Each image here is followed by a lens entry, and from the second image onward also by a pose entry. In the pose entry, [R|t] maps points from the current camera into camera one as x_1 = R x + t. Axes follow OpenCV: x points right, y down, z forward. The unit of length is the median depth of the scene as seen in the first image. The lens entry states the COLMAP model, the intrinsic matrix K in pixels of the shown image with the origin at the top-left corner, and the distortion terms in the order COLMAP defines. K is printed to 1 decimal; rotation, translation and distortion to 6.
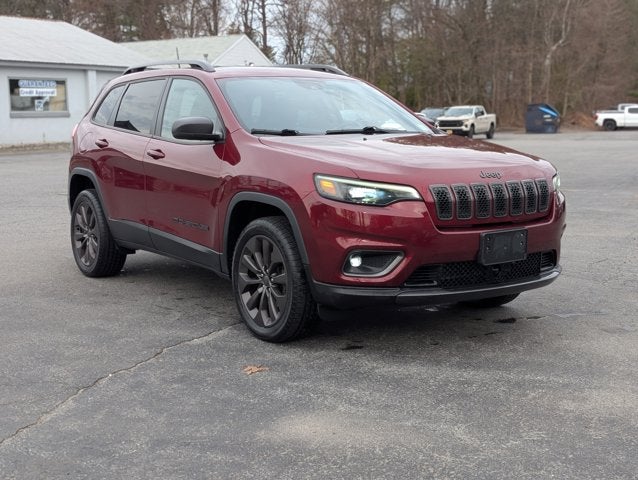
lens RADIAL K [[917.3, 0, 319.0], [0, 917.3, 240.0], [0, 0, 1]] dist [0.023344, -0.009690]
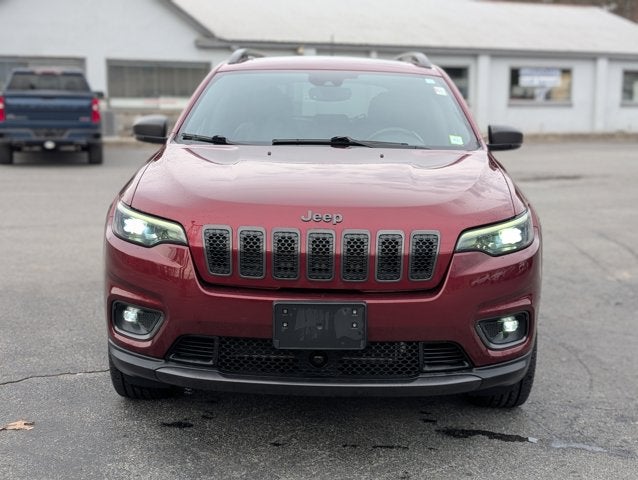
lens RADIAL K [[917.3, 0, 319.0], [0, 917.3, 240.0], [0, 0, 1]] dist [0.023344, -0.009690]
pose [[0.811958, 0.105759, -0.574055, 0.492190], [-0.098355, 0.994176, 0.044042, -0.071797], [0.575370, 0.020701, 0.817631, 0.381388]]
